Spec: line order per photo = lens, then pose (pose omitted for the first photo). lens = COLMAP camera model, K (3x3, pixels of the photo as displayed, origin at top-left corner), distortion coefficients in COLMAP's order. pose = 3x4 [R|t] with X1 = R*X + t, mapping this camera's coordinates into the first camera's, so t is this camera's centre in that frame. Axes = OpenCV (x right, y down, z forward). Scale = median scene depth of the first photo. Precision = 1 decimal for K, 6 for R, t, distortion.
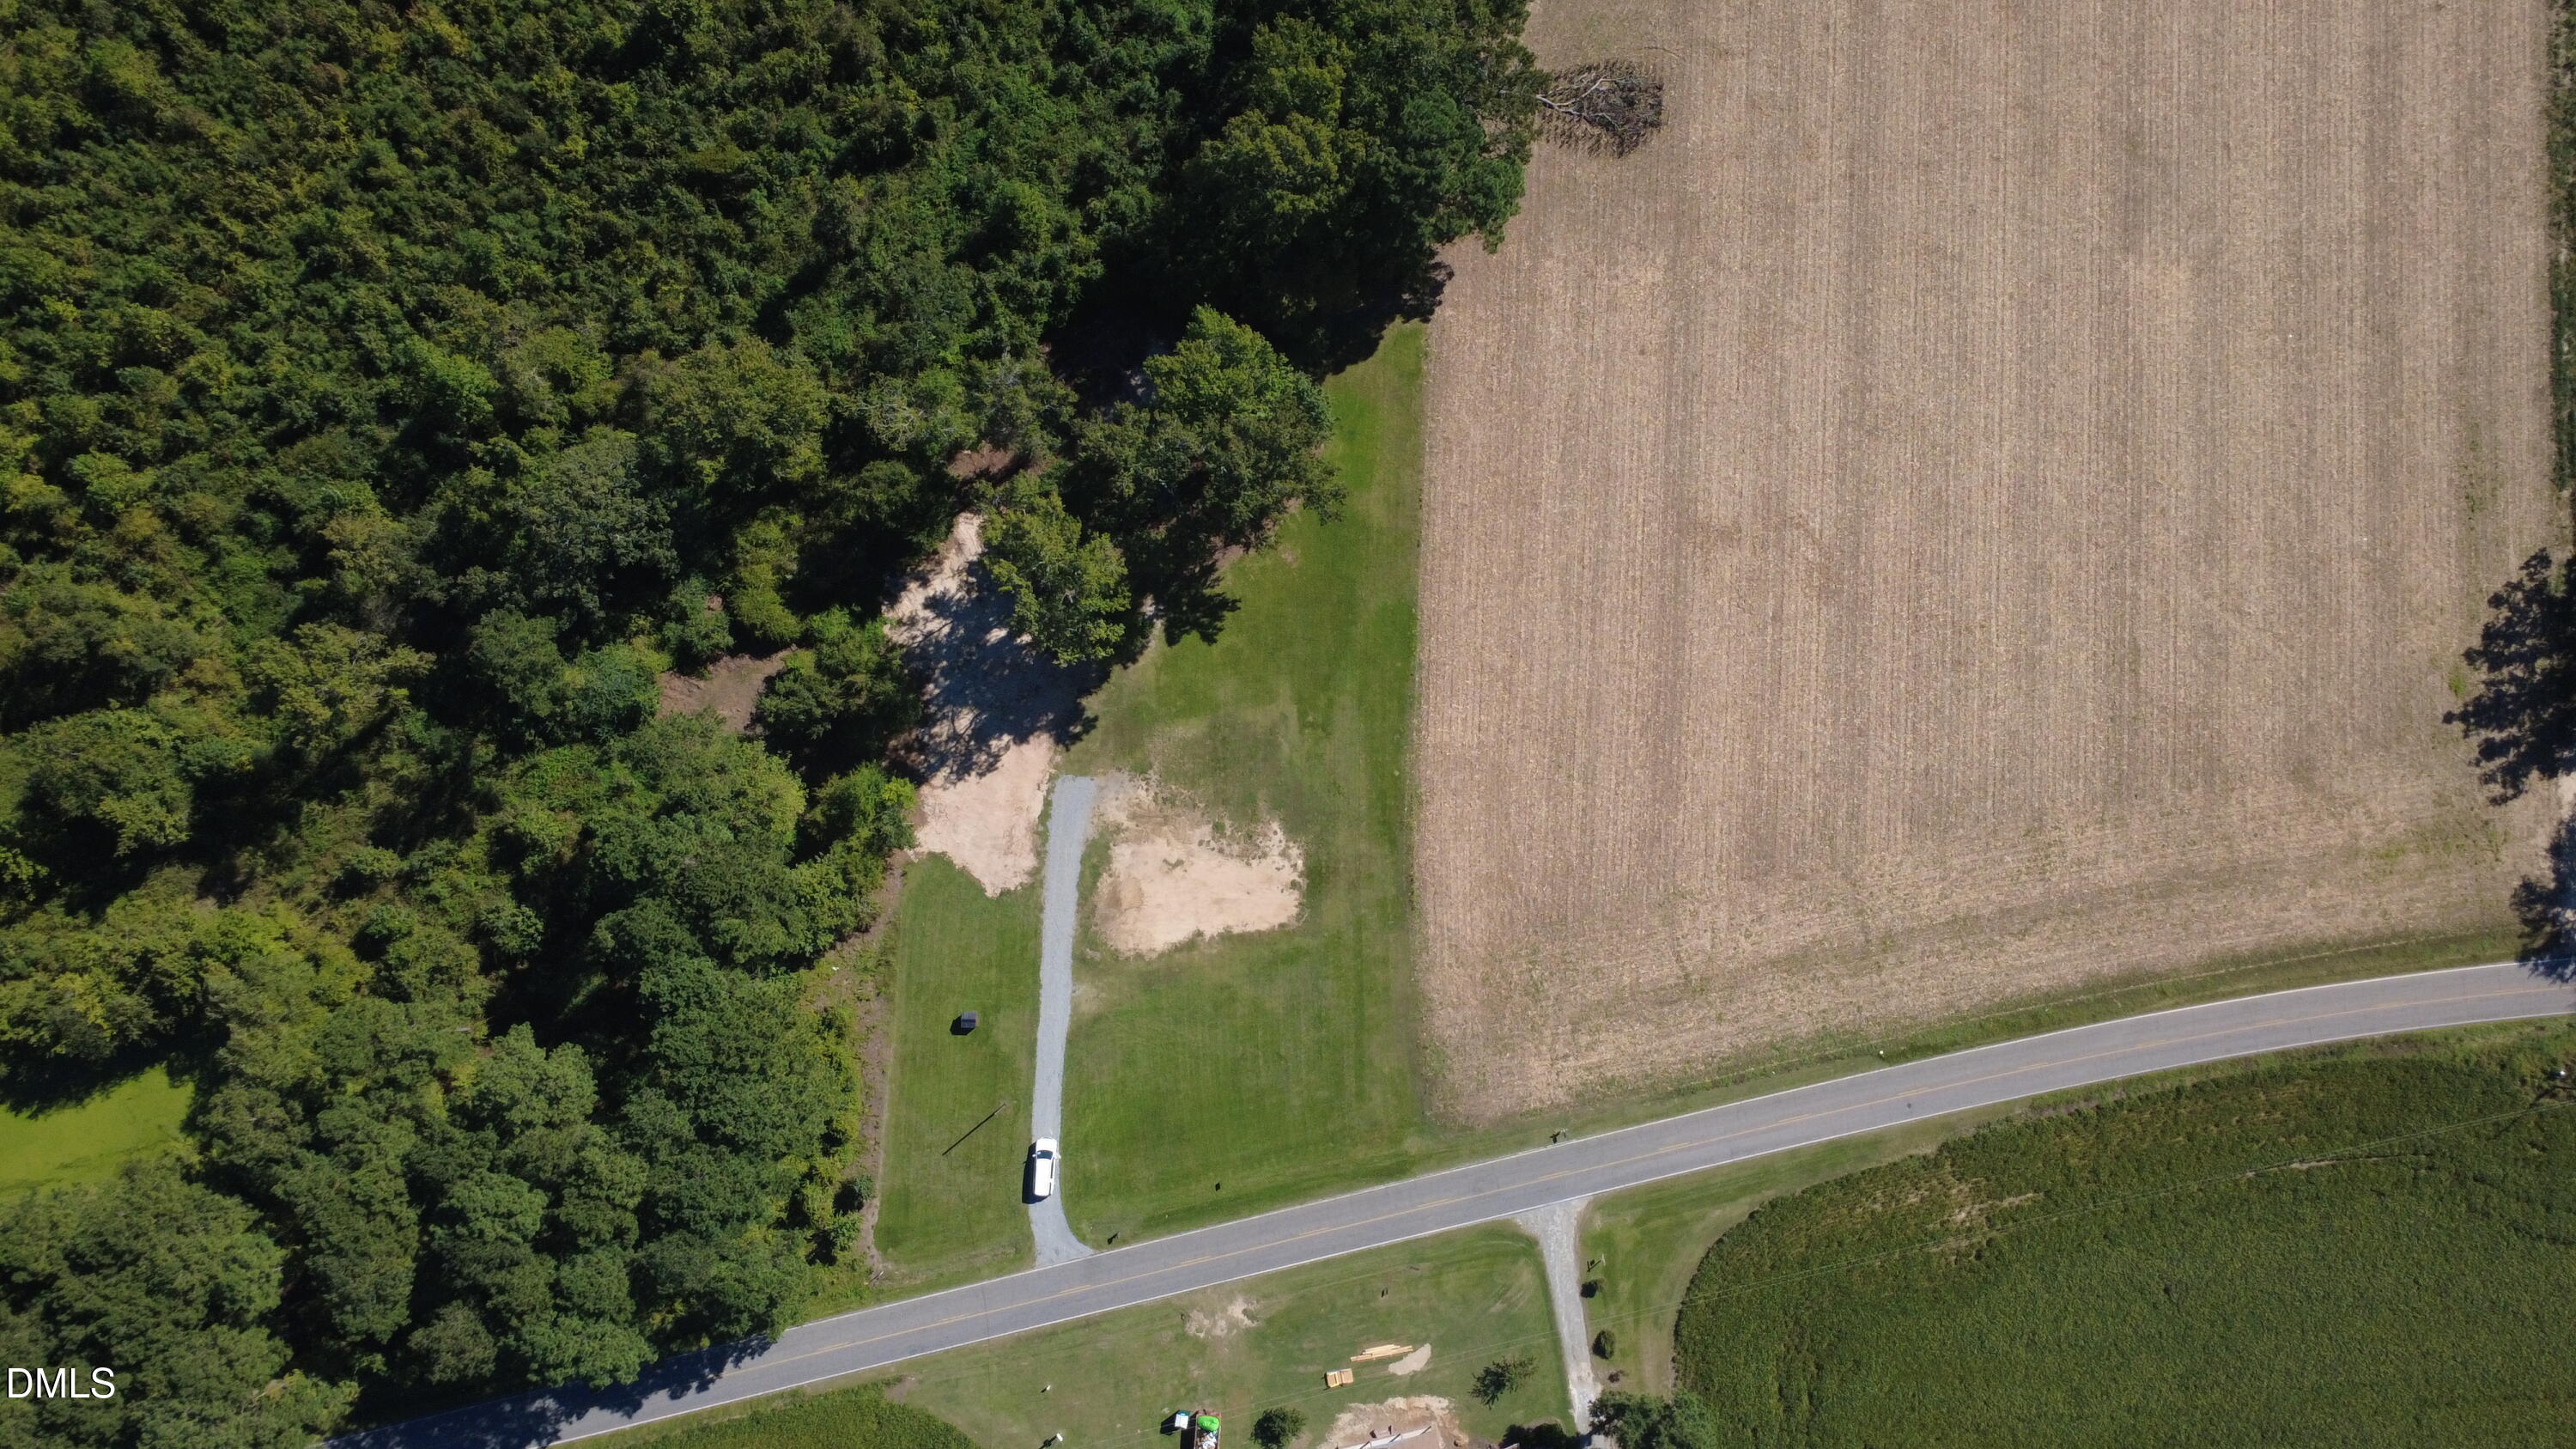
lens RADIAL K [[1861.0, 0, 1297.6], [0, 1861.0, 723.0], [0, 0, 1]] dist [0.001136, 0.002744]
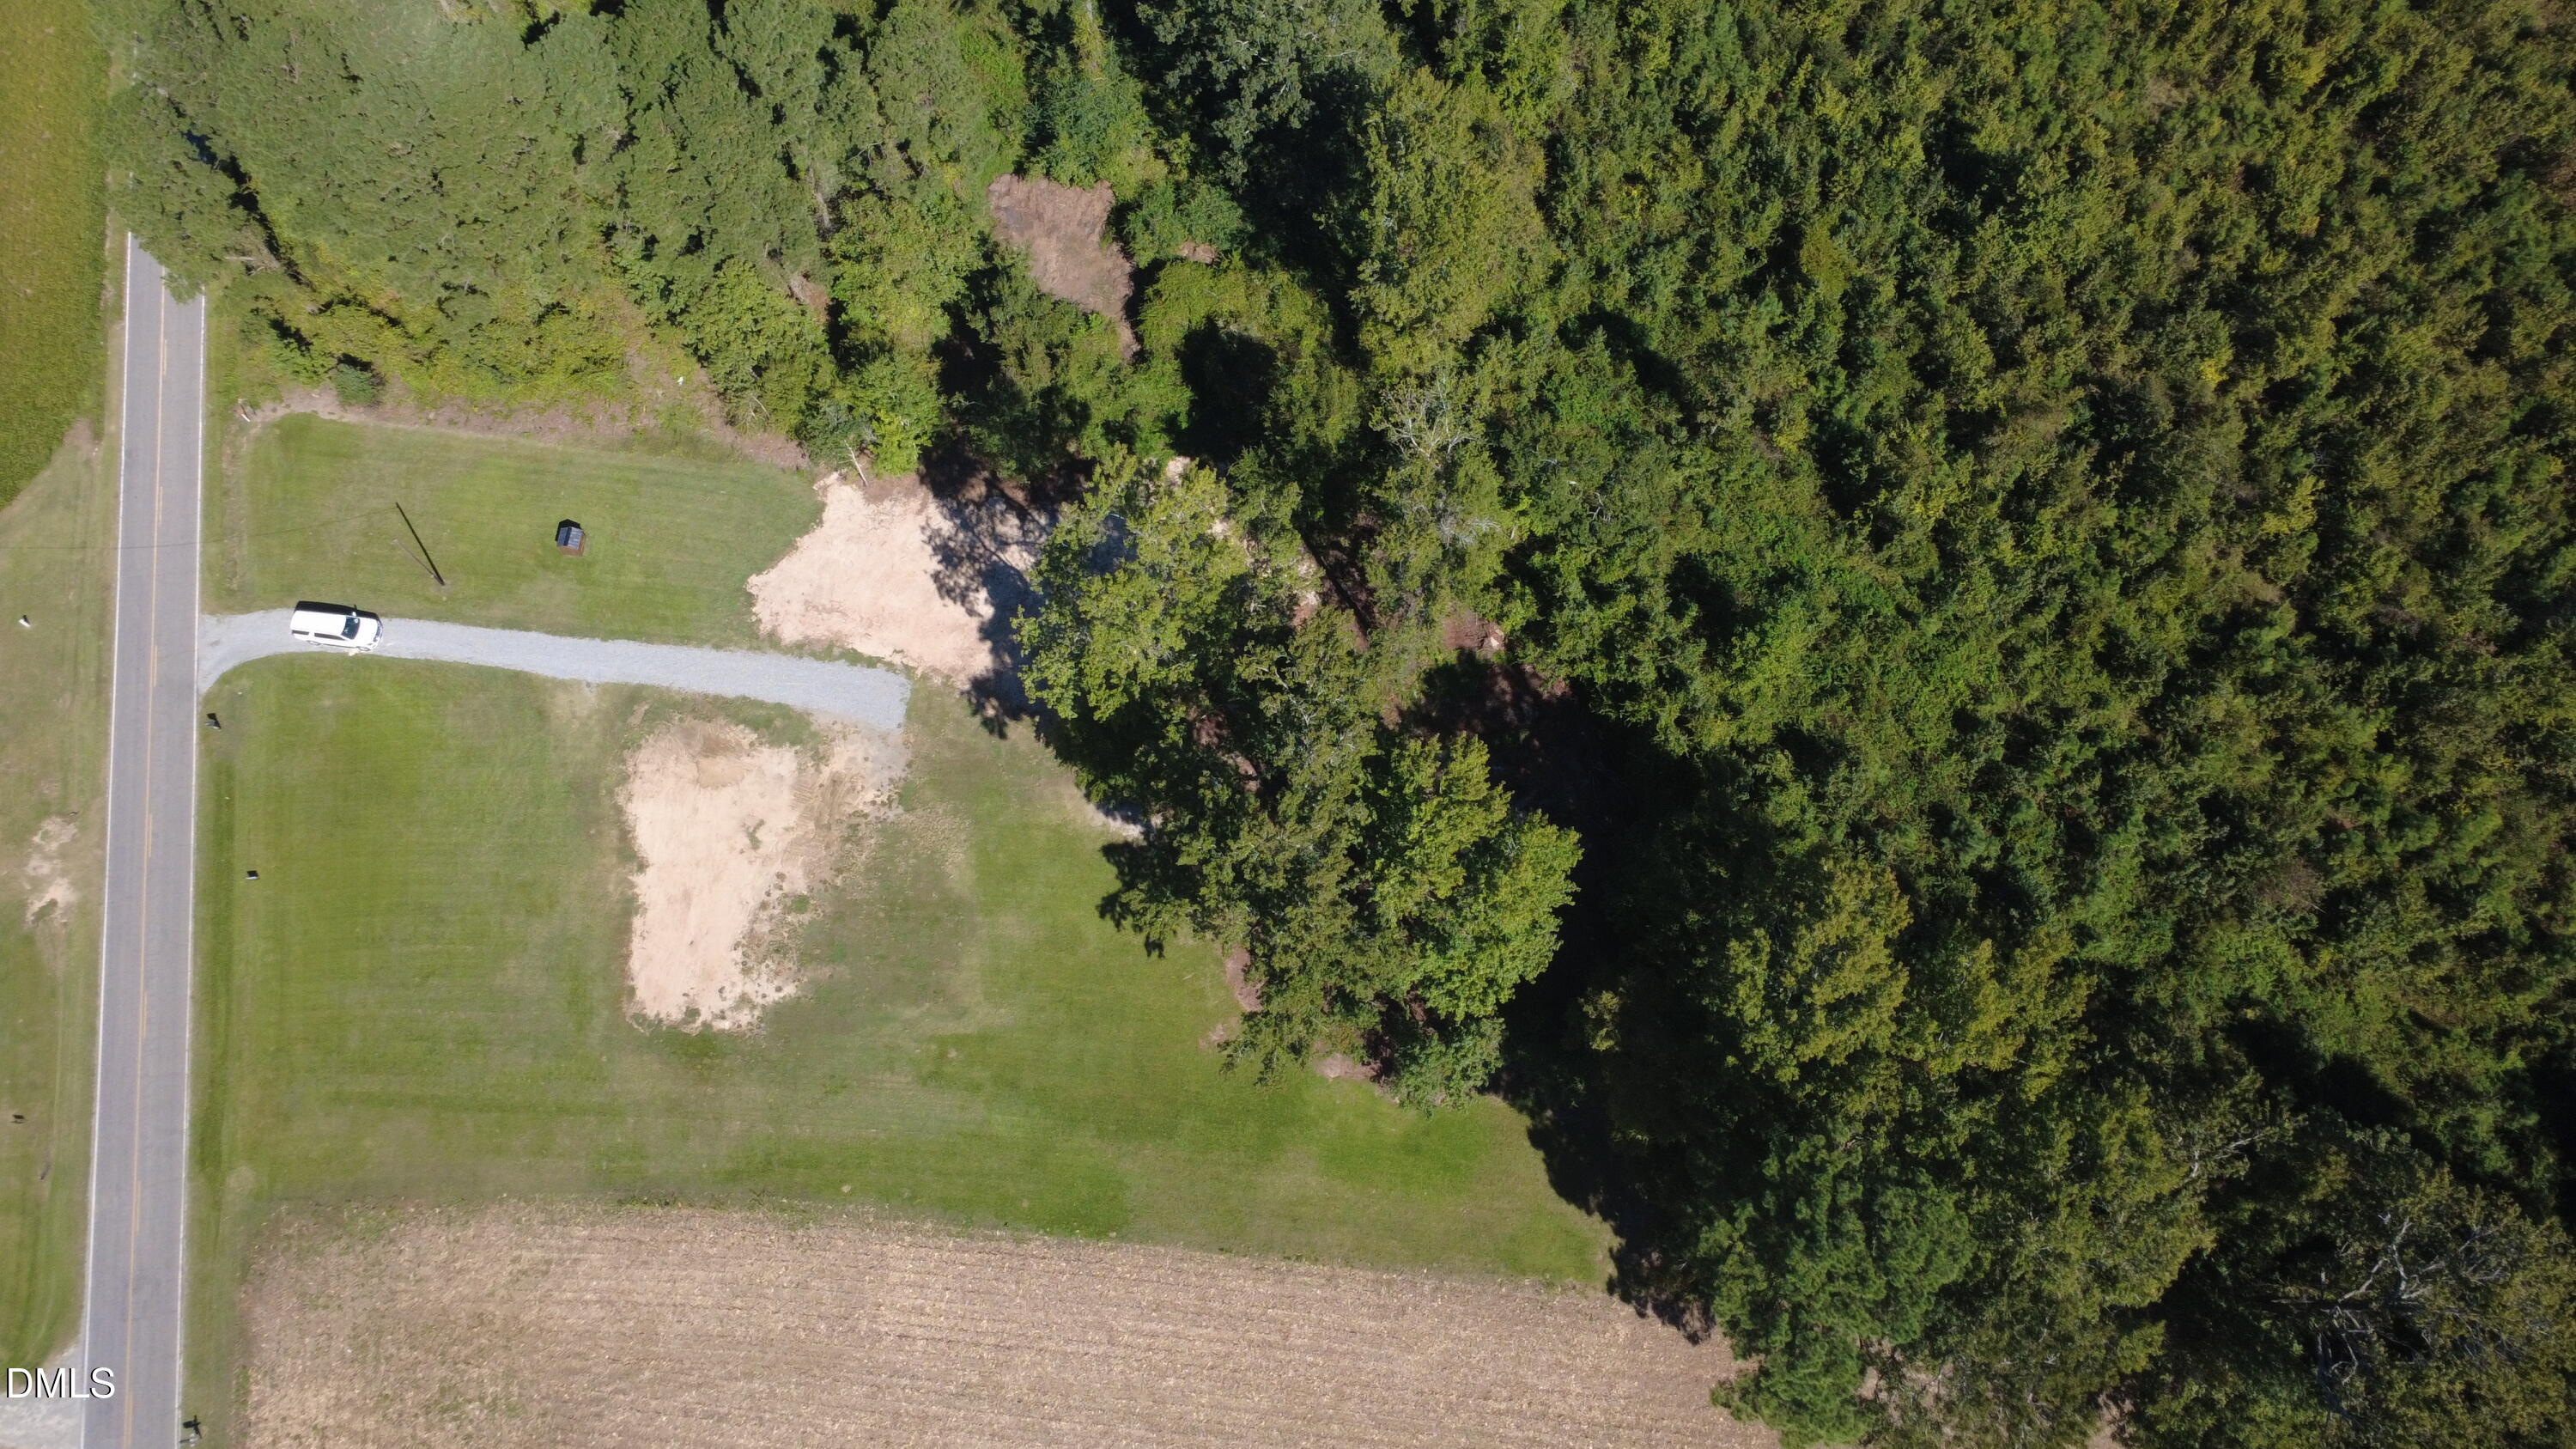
lens RADIAL K [[1861.0, 0, 1289.6], [0, 1861.0, 734.2], [0, 0, 1]] dist [0.001136, 0.002744]
pose [[-0.050568, 0.935613, -0.349387, 0.120118], [-0.995913, -0.021025, 0.087840, -0.169263], [0.074838, 0.352401, 0.932852, 0.390453]]
